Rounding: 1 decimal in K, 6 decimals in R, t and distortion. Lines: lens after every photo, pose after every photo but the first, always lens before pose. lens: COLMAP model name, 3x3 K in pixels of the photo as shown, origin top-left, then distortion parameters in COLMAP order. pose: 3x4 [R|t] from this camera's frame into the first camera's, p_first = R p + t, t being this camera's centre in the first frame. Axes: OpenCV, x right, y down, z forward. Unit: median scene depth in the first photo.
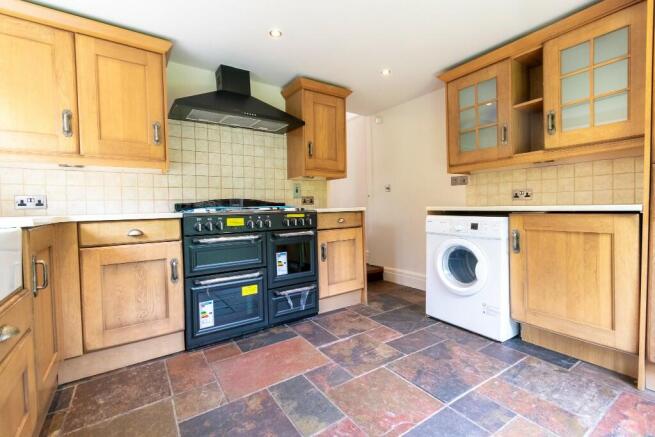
lens RADIAL K [[289.8, 0, 329.0], [0, 289.8, 215.9], [0, 0, 1]] dist [0.004683, -0.001656]
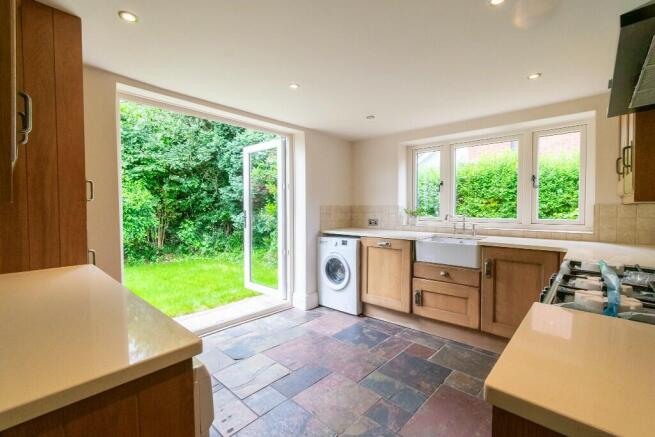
lens RADIAL K [[289.8, 0, 327.6], [0, 289.8, 214.7], [0, 0, 1]] dist [0.004683, -0.001656]
pose [[-0.975588, 0.026322, -0.218027, 0.338417], [0.013327, 0.998057, 0.060863, -0.185581], [0.219206, 0.056472, -0.974043, 1.544186]]
